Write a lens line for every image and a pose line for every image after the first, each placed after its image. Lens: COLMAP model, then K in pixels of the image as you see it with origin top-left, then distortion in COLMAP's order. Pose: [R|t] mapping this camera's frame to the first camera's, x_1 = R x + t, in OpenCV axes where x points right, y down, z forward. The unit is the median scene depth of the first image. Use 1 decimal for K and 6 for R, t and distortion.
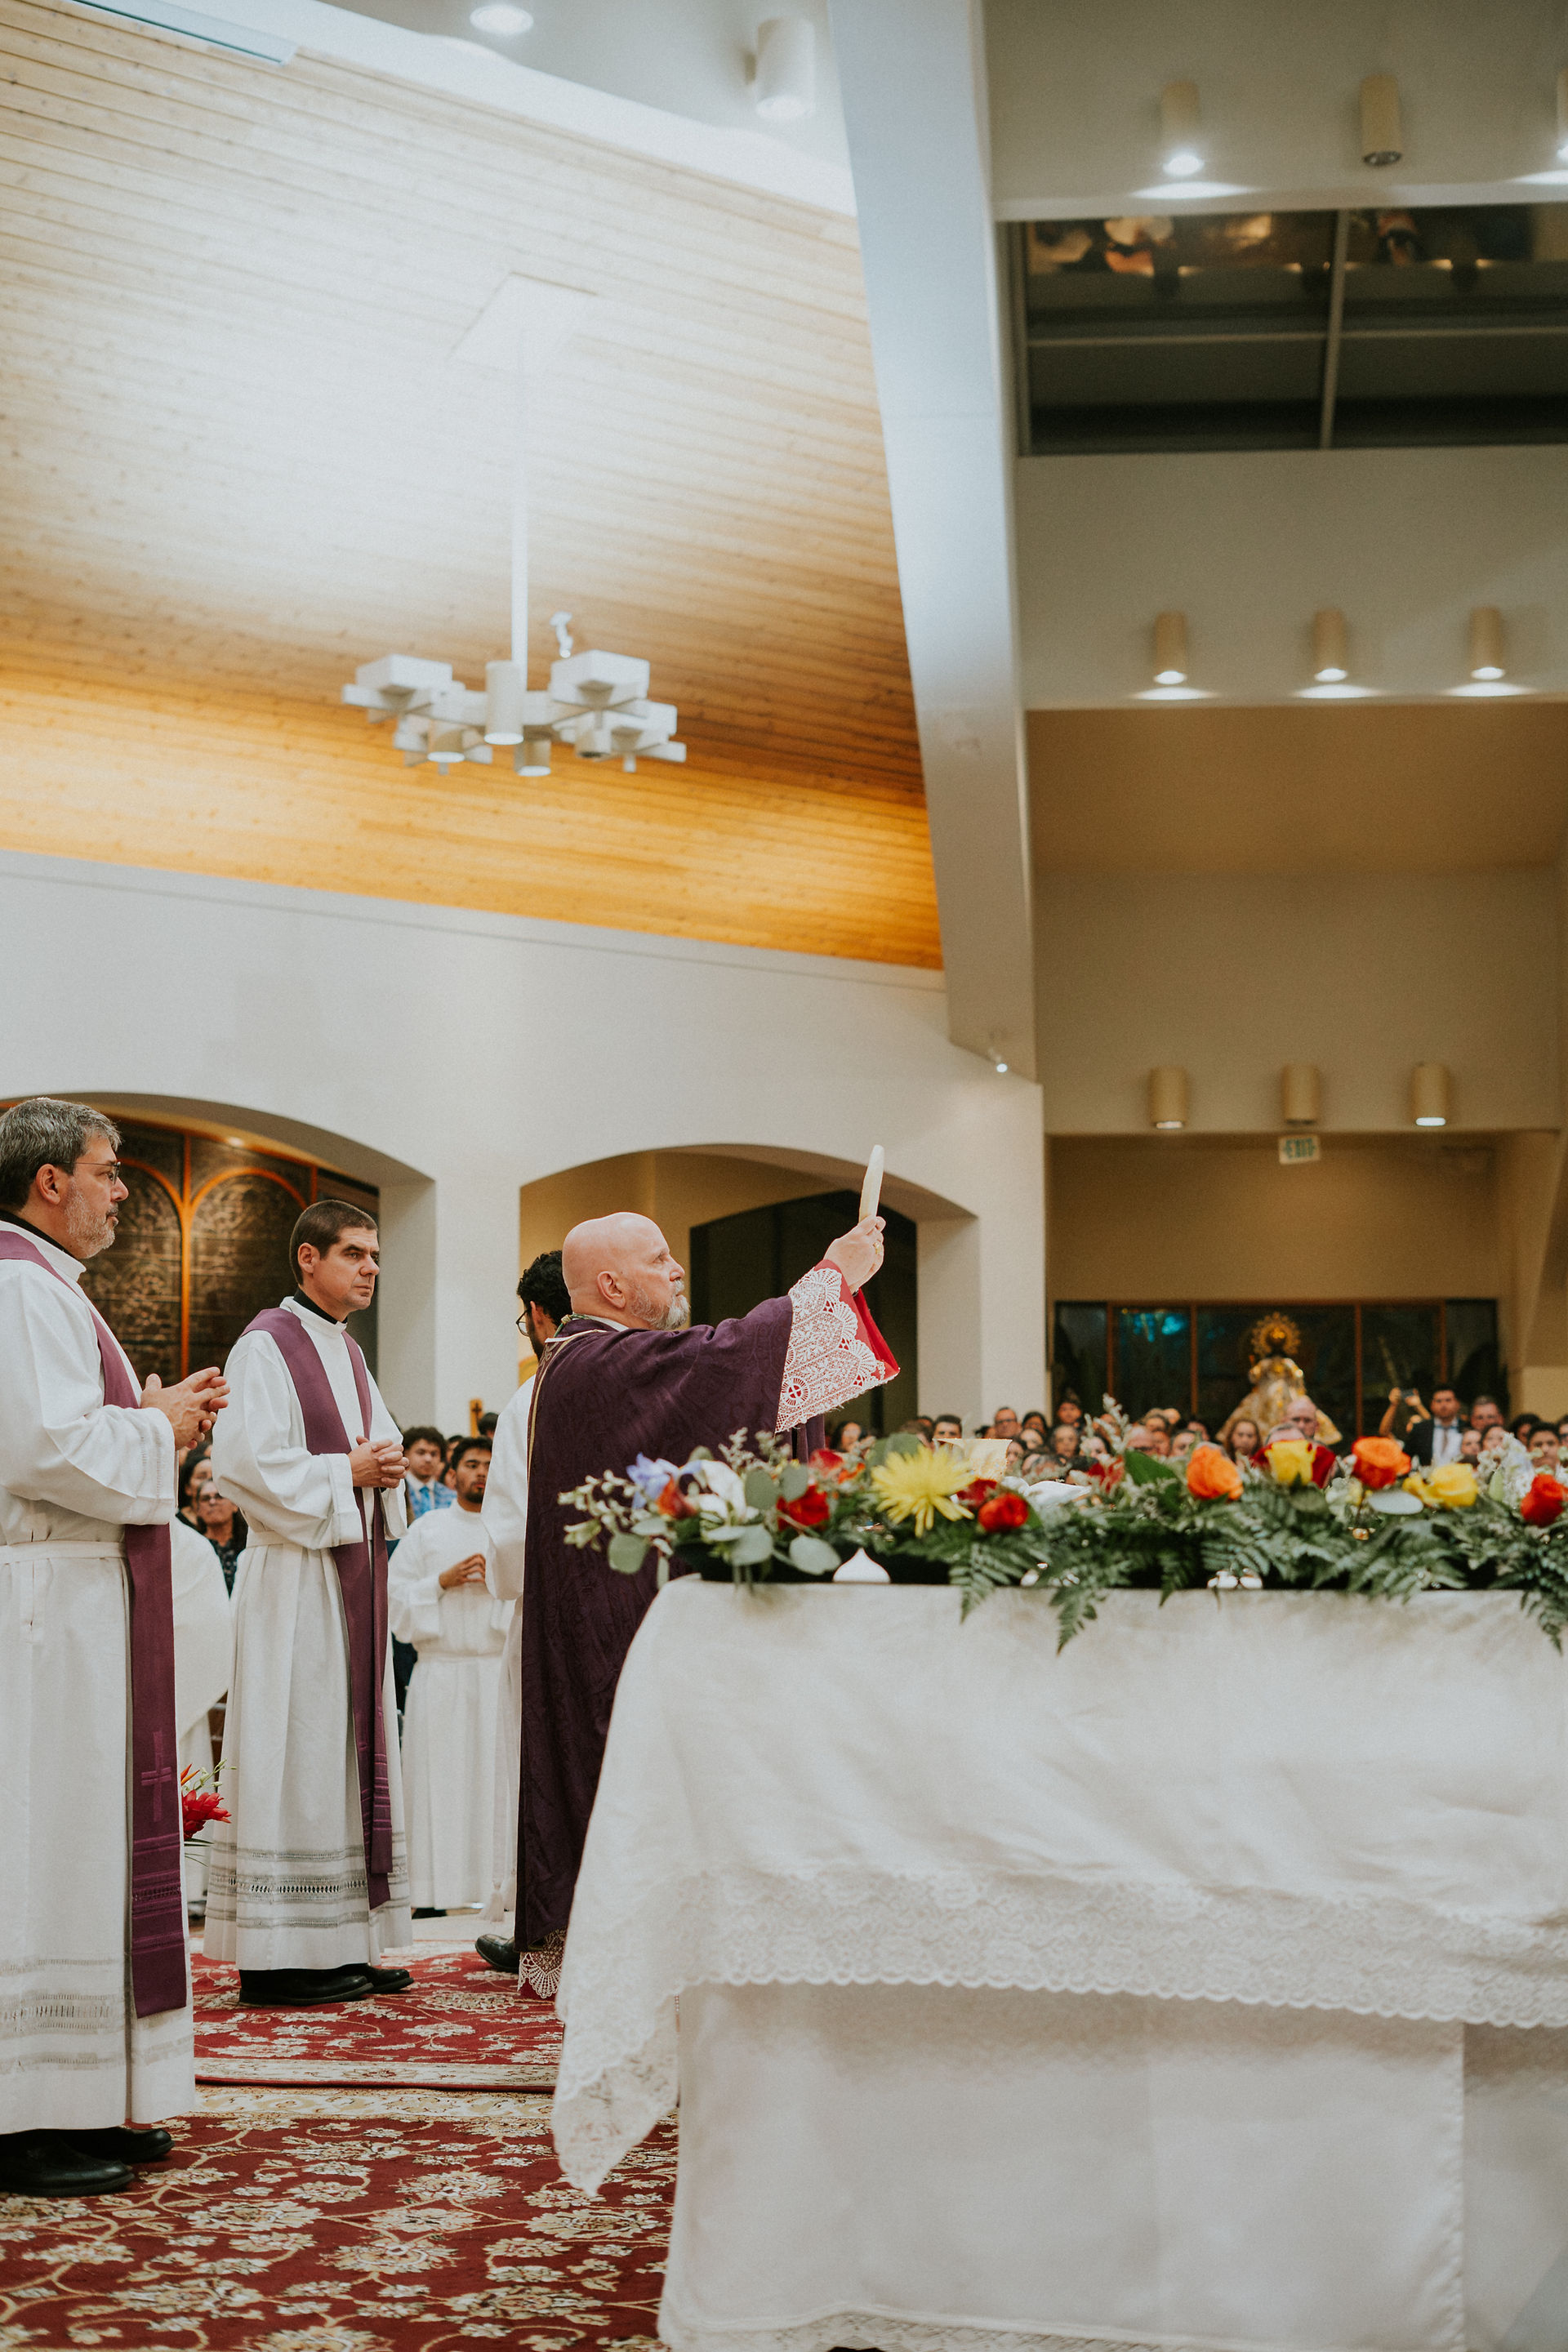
lens RADIAL K [[3378.2, 0, 810.6], [0, 3378.2, 1211.1], [0, 0, 1]] dist [-0.025322, 0.000000]
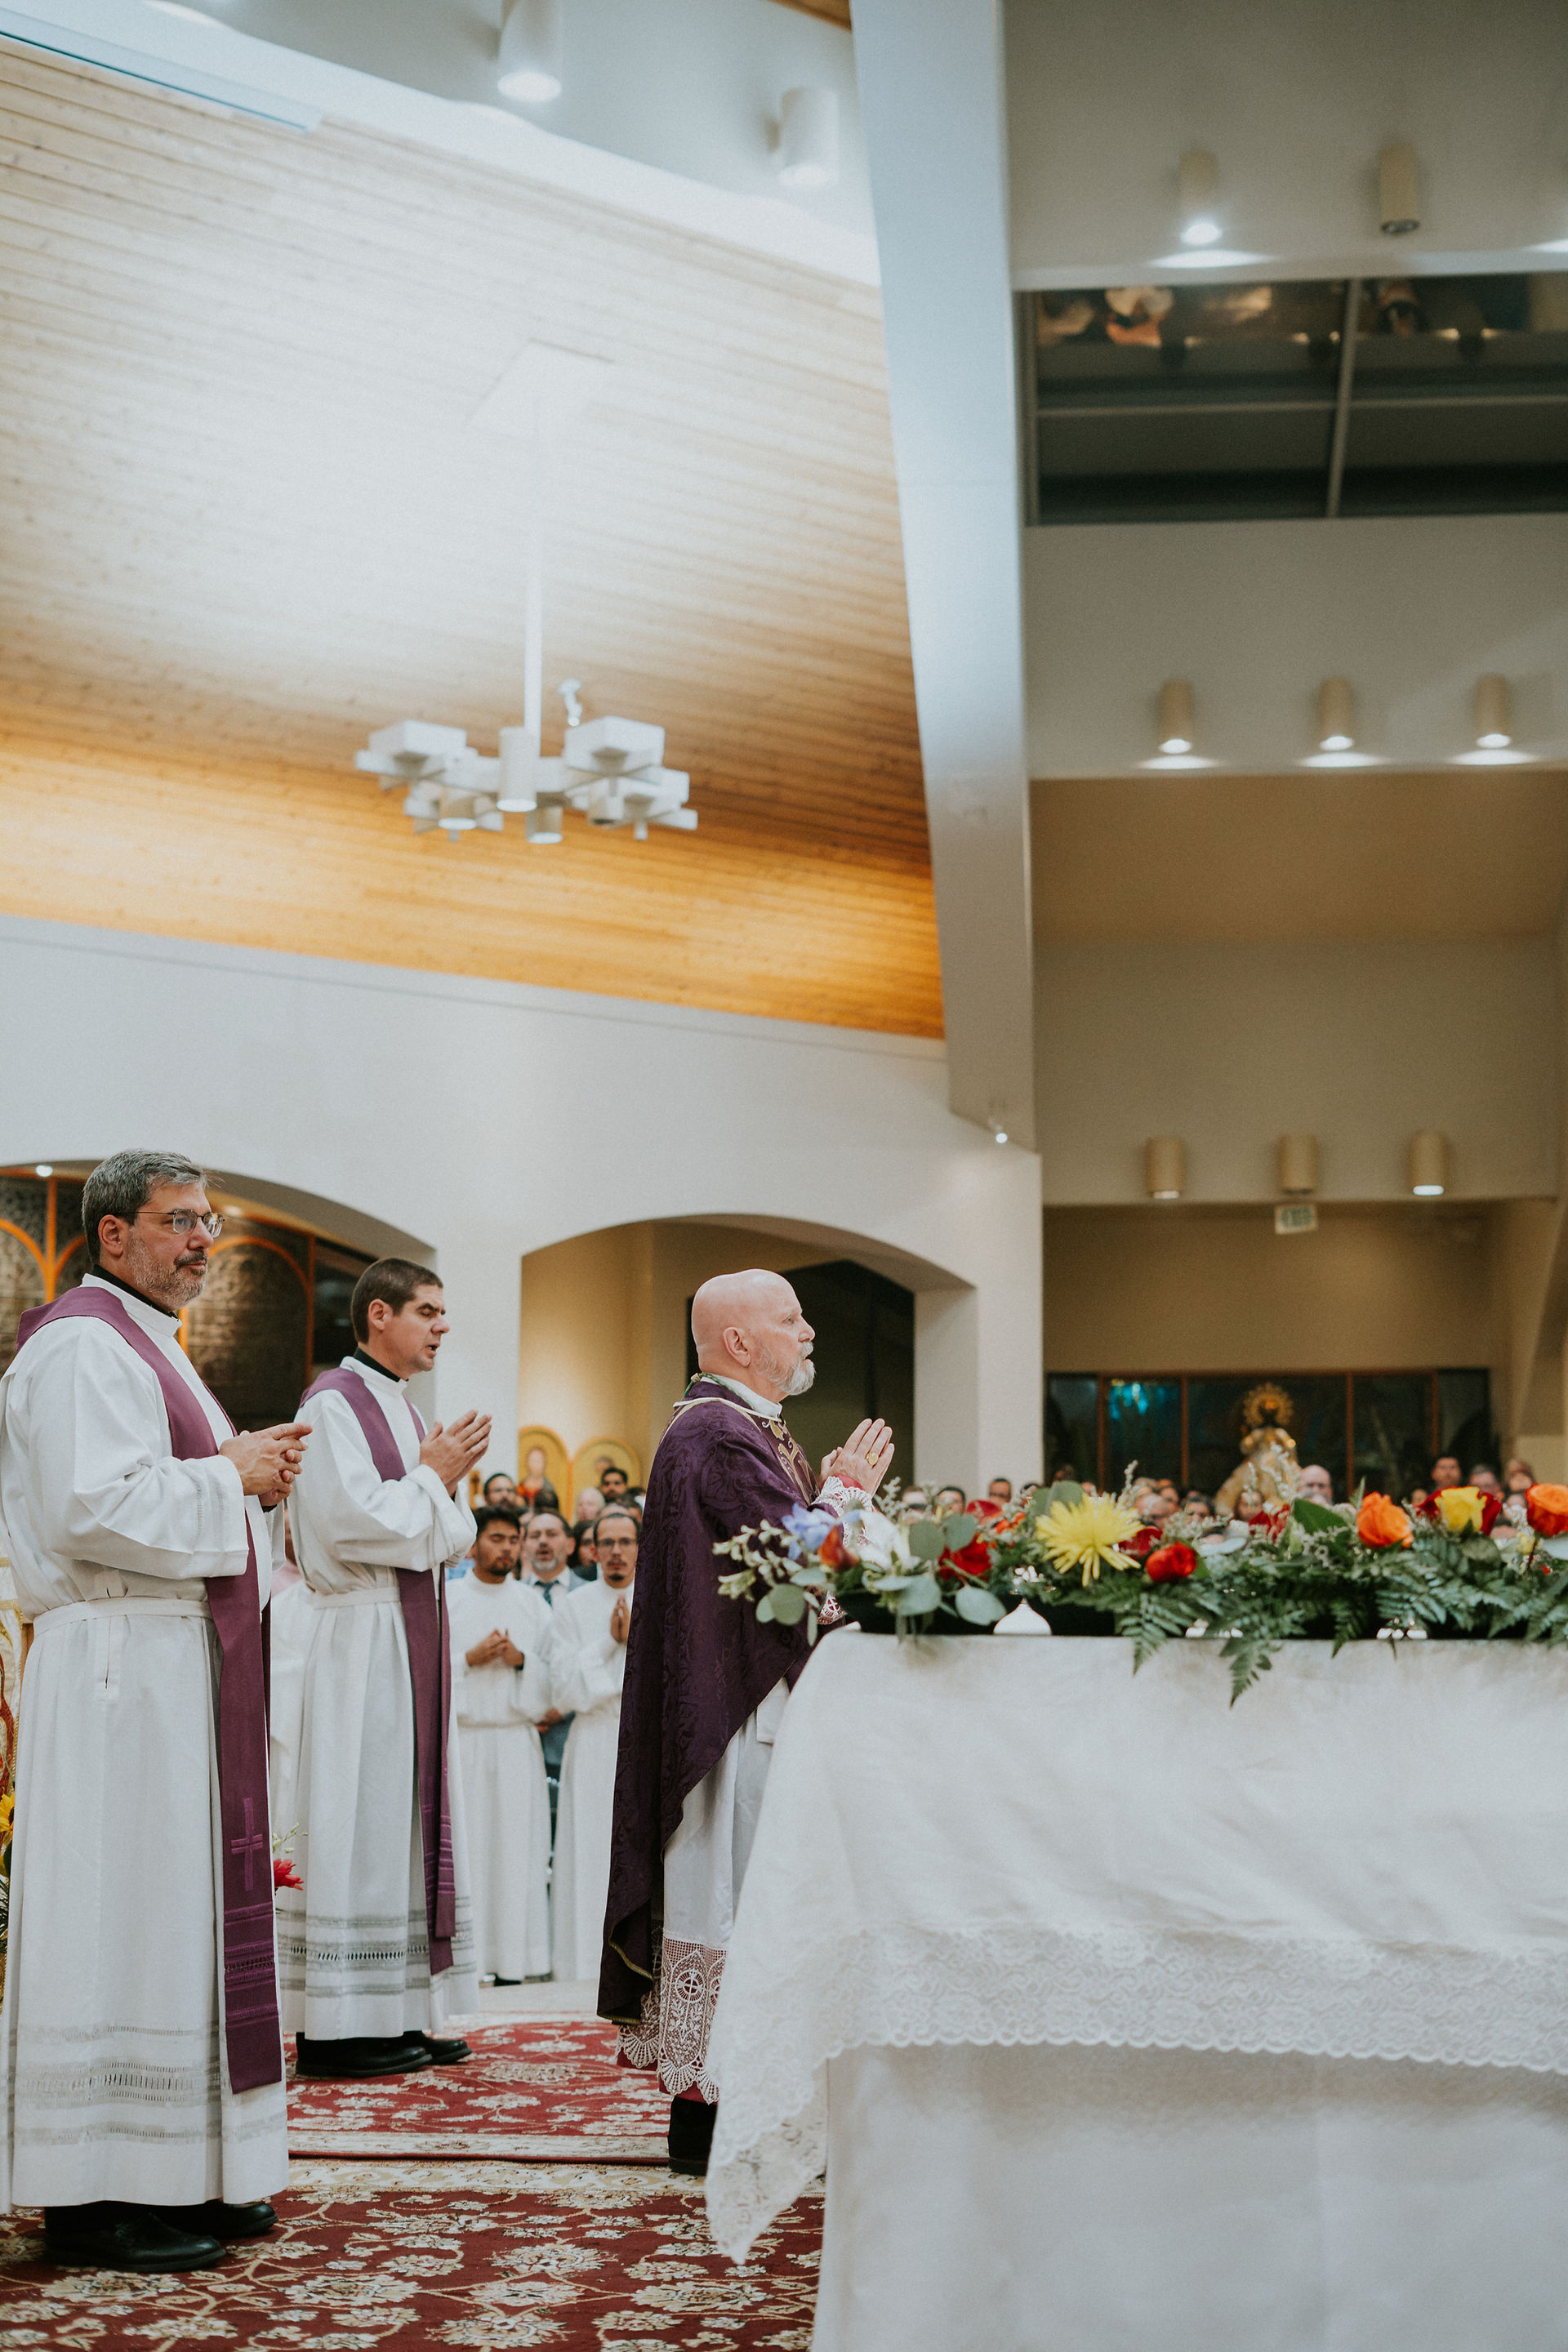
lens RADIAL K [[3378.2, 0, 836.7], [0, 3378.2, 1194.1], [0, 0, 1]] dist [-0.025322, 0.000000]
pose [[0.999889, 0.002112, 0.014737, -0.010332], [-0.001713, 0.999633, -0.027038, 0.001767], [-0.014789, 0.027009, 0.999526, 0.003449]]
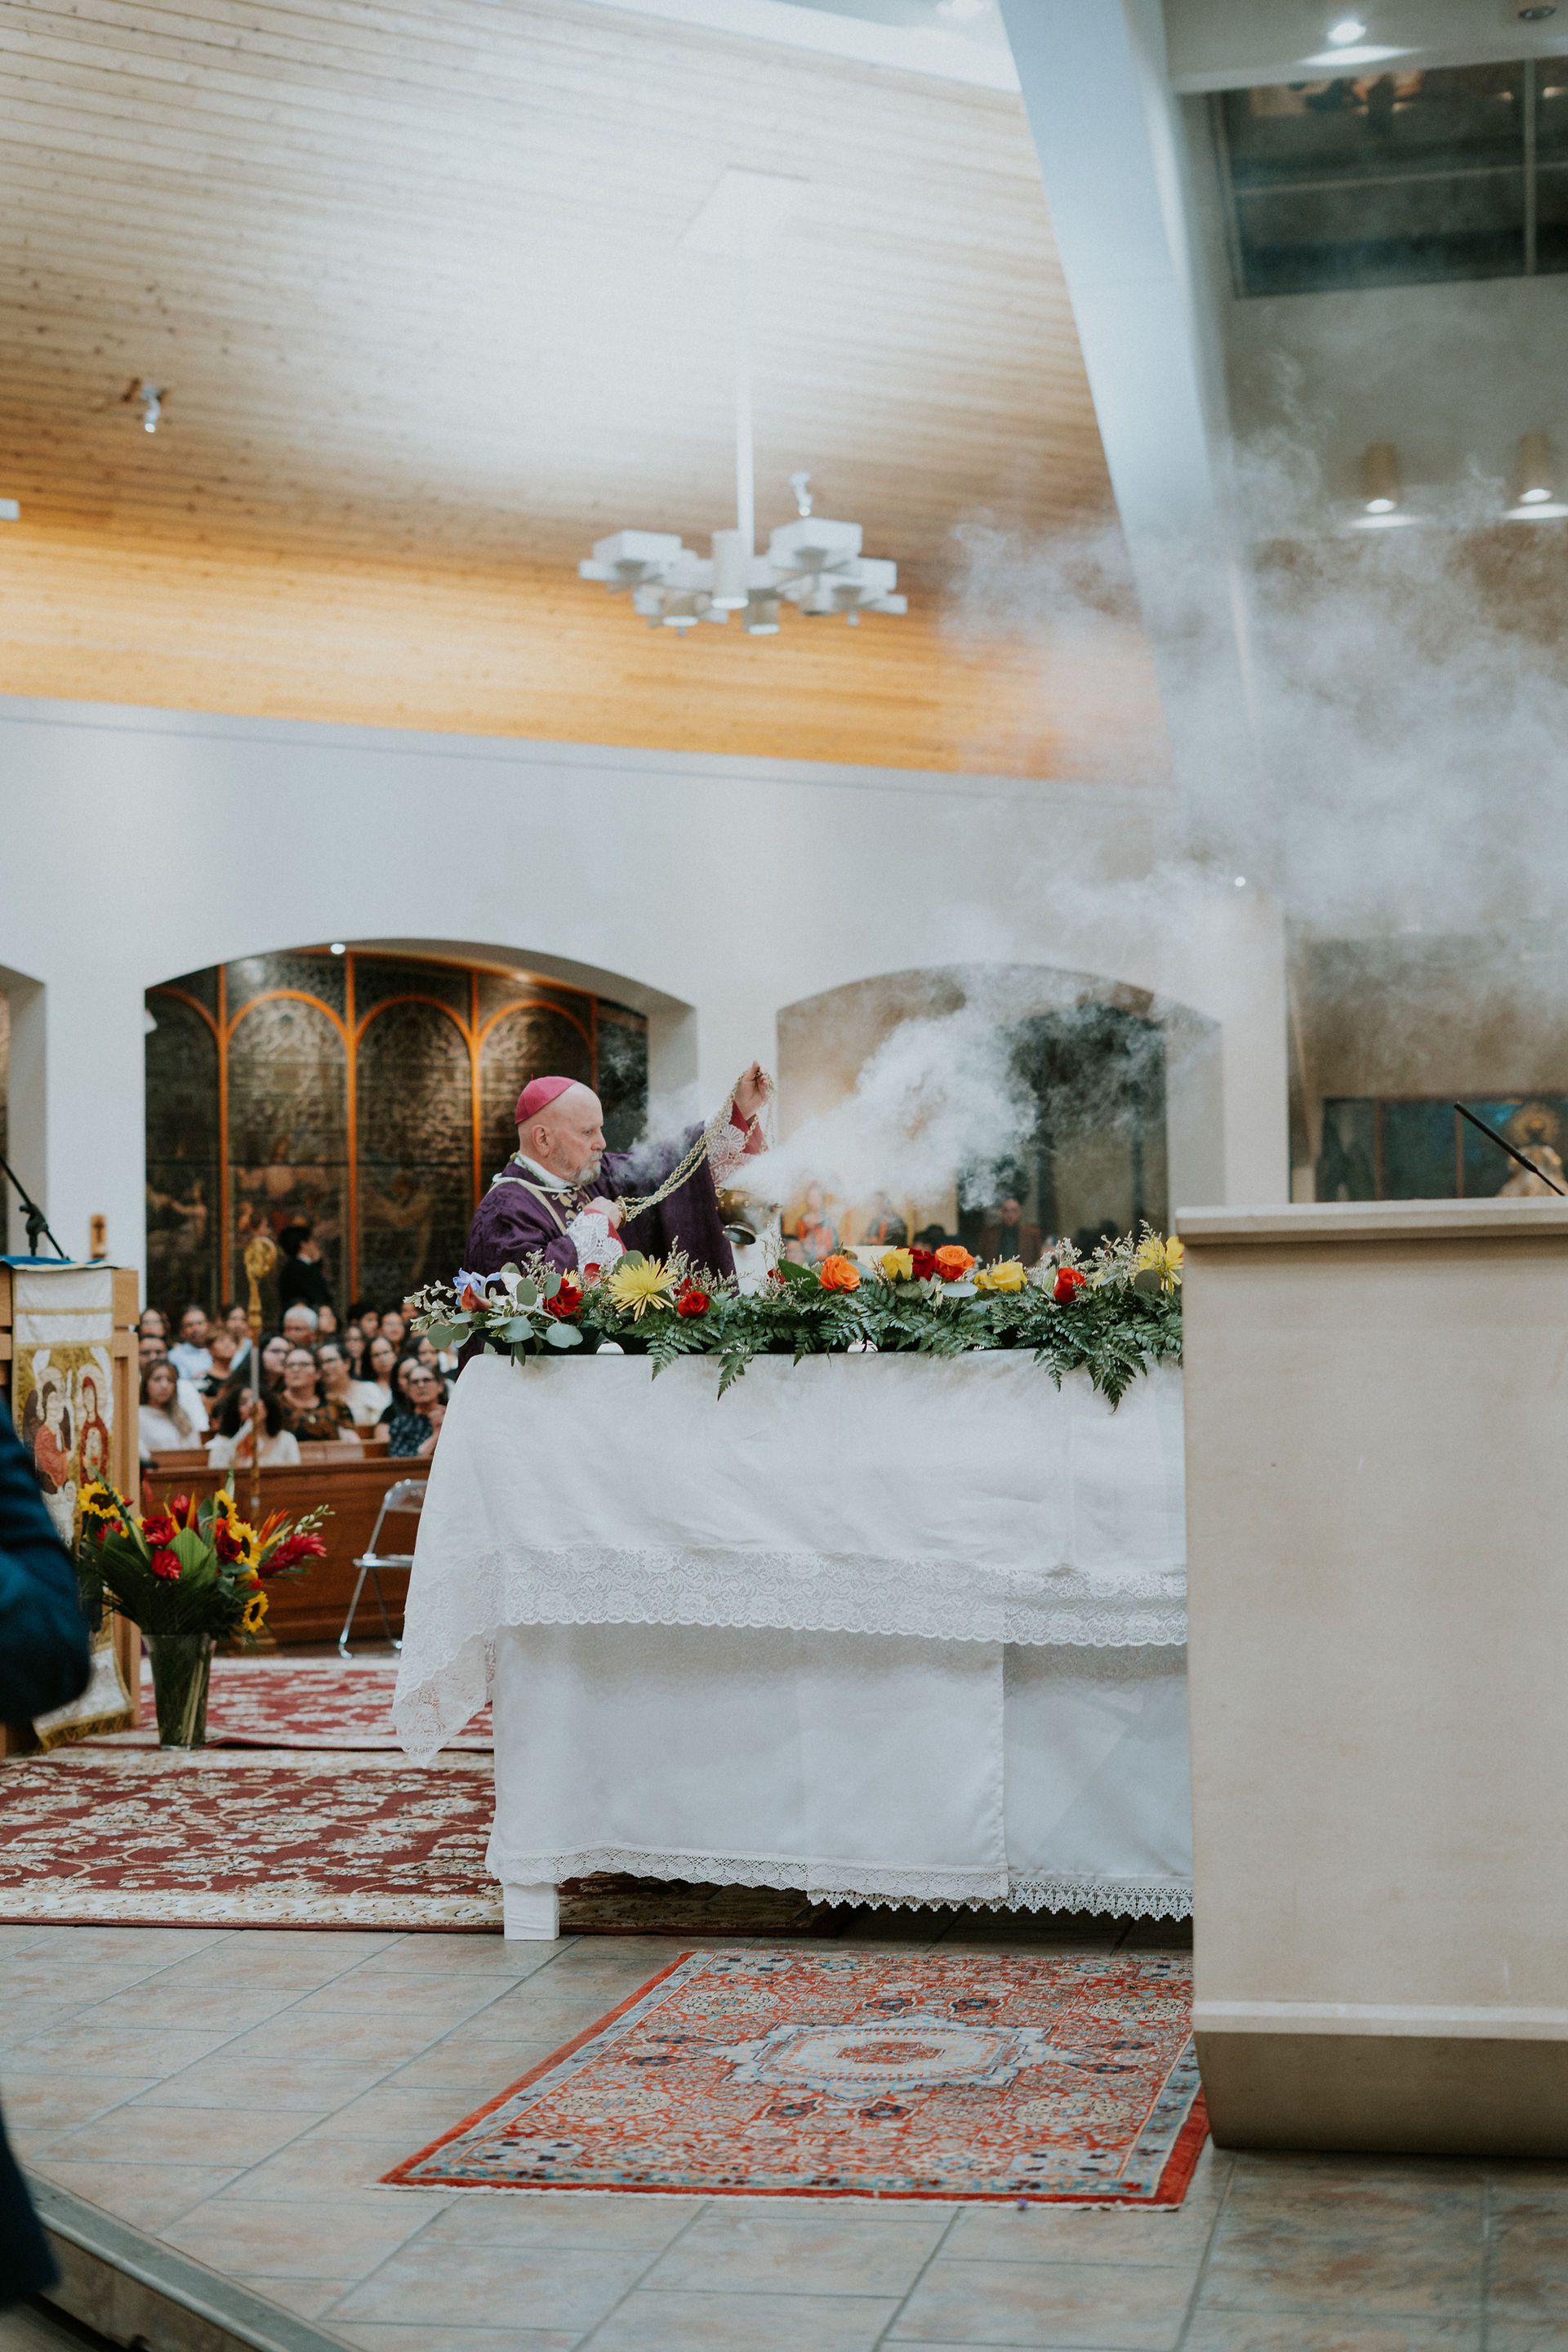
lens RADIAL K [[3378.2, 0, 819.4], [0, 3378.2, 1173.5], [0, 0, 1]] dist [-0.025322, 0.000000]
pose [[0.993818, -0.020893, -0.109034, 0.051633], [0.026030, 0.998607, 0.045901, -0.005844], [0.107923, -0.048456, 0.992978, -0.082280]]
